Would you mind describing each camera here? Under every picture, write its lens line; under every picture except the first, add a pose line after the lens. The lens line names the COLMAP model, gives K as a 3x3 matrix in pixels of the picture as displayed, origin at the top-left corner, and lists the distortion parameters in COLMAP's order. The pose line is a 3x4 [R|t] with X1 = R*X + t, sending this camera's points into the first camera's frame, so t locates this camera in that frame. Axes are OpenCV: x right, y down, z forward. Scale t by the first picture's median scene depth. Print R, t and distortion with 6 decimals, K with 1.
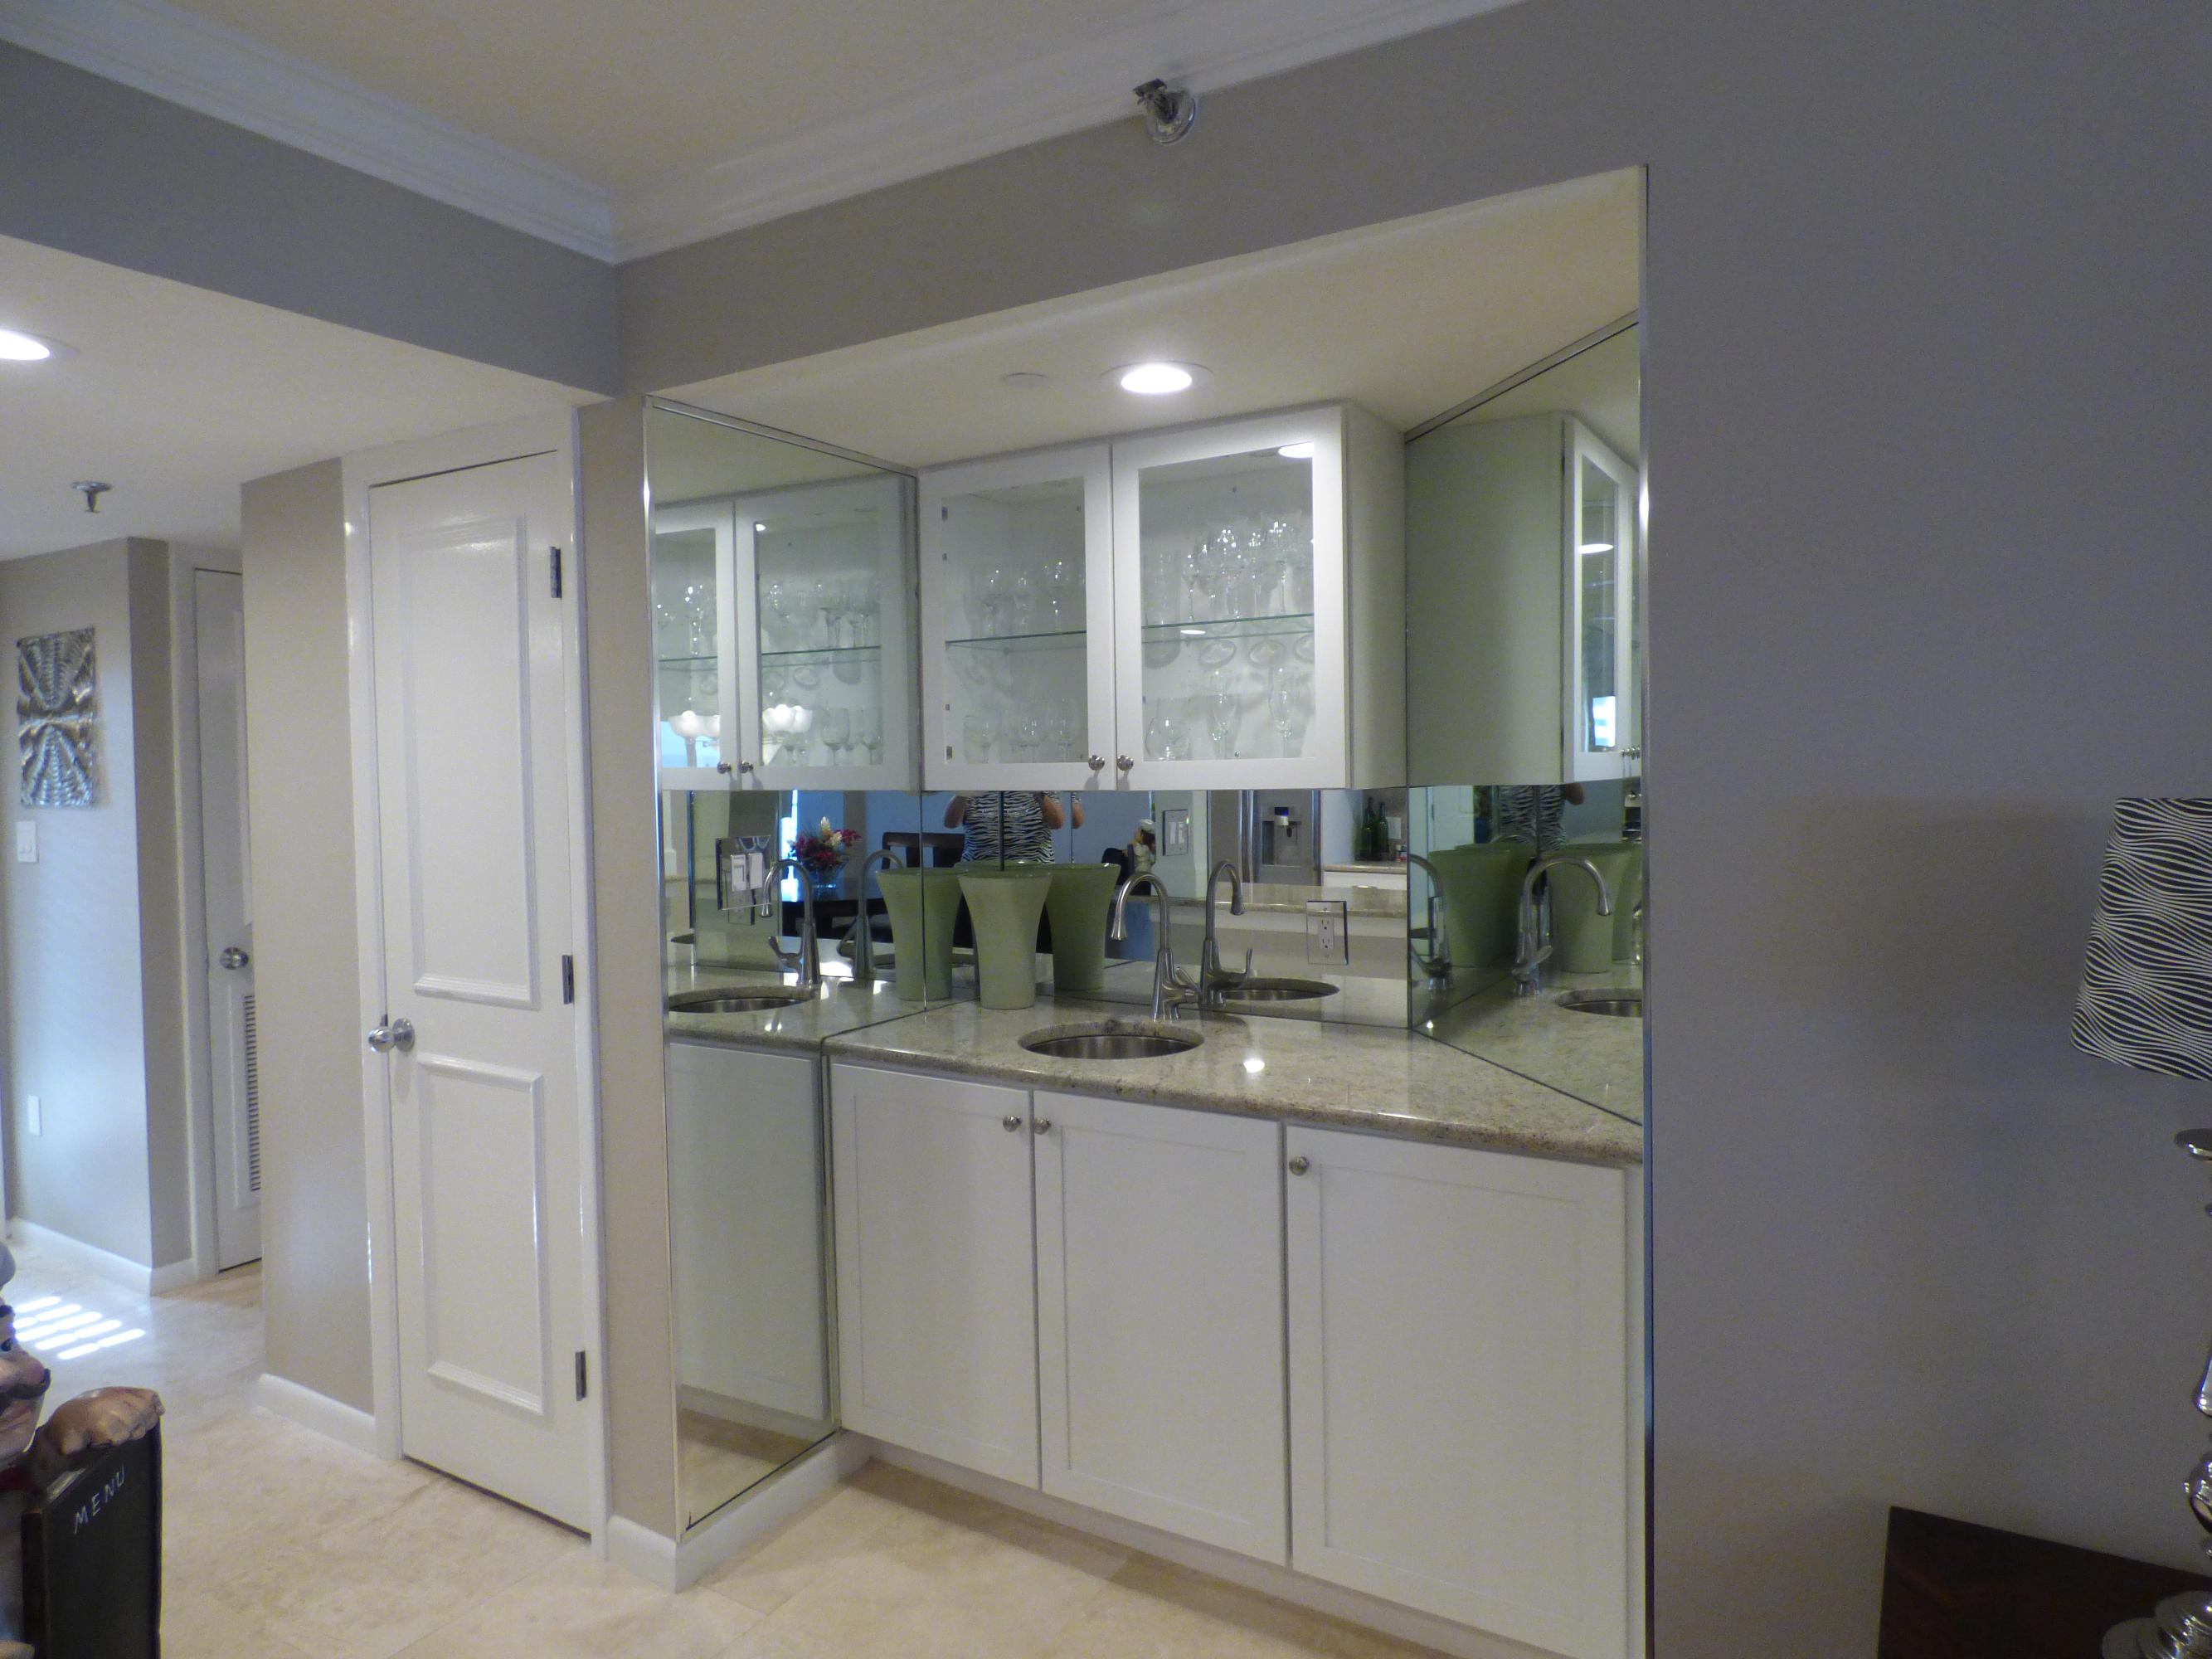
lens RADIAL K [[1341.2, 0, 1106.9], [0, 1341.2, 811.4], [0, 0, 1]] dist [0.001603, 0.001309]
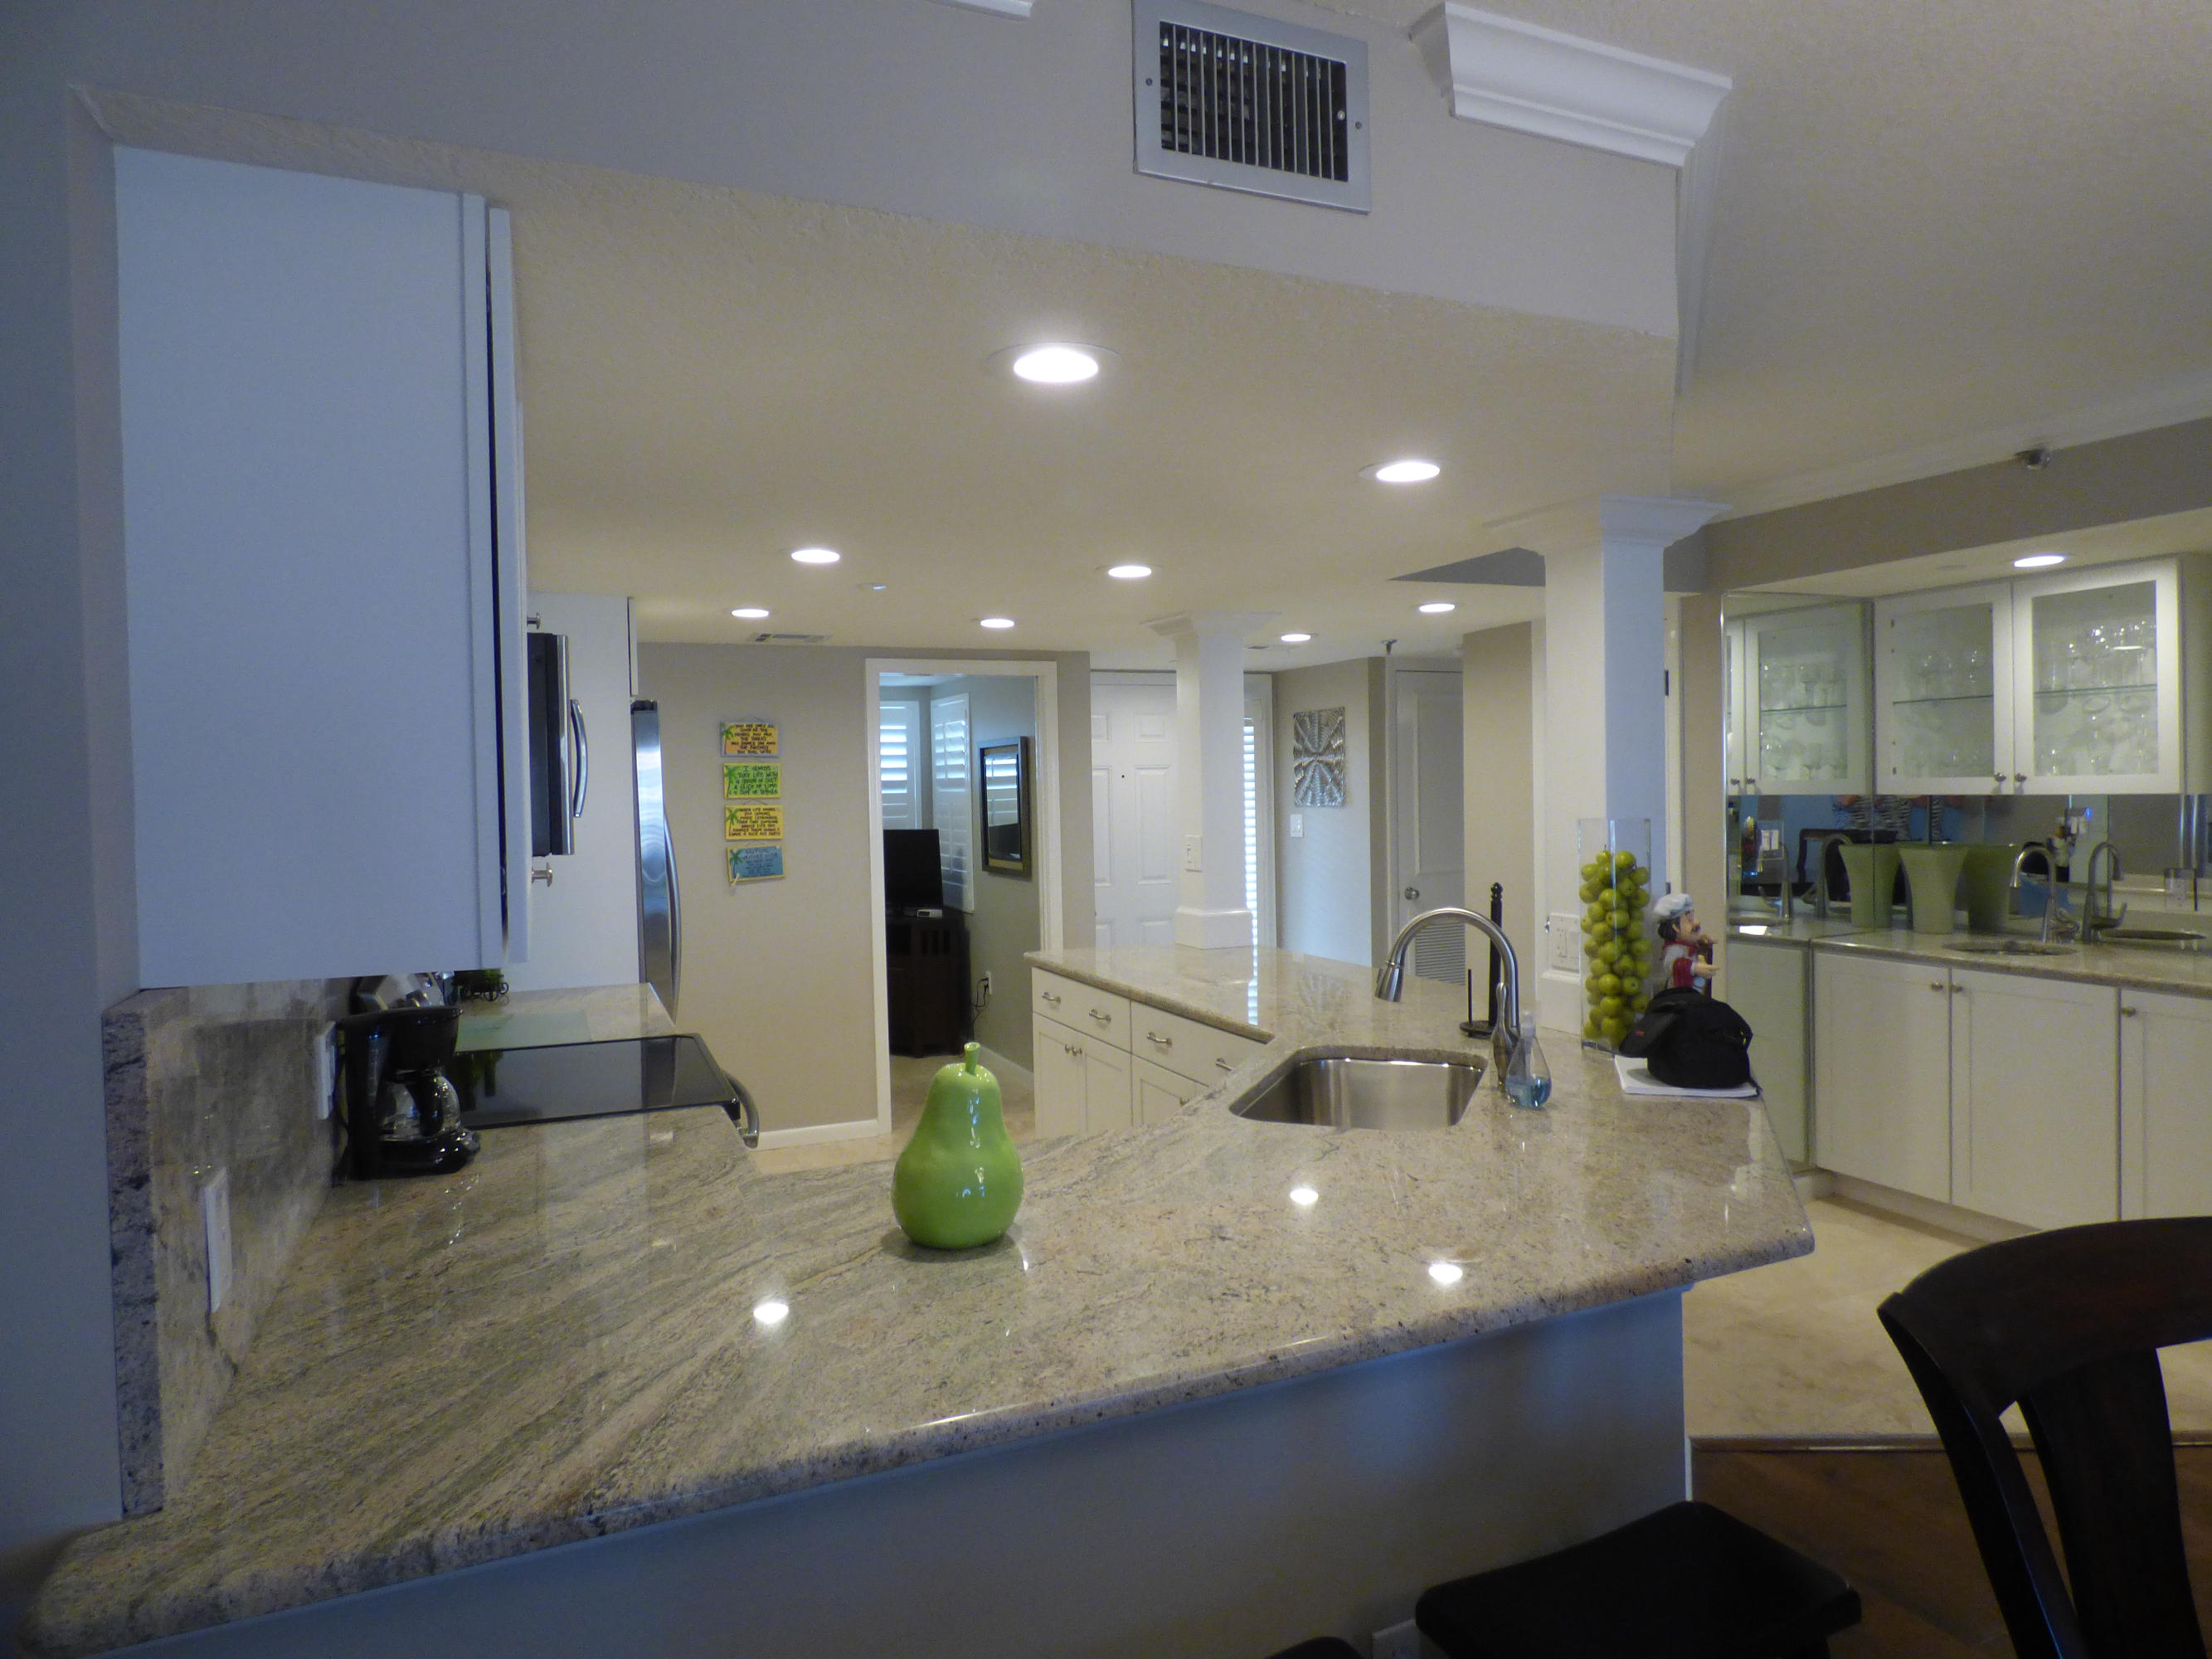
lens RADIAL K [[1329.0, 0, 1077.4], [0, 1329.0, 835.5], [0, 0, 1]] dist [-0.033928, 0.000012]
pose [[0.798599, 0.013675, -0.601708, 0.049270], [-0.004626, 0.999852, 0.016584, 0.012131], [0.601846, -0.010461, 0.798544, -0.872591]]
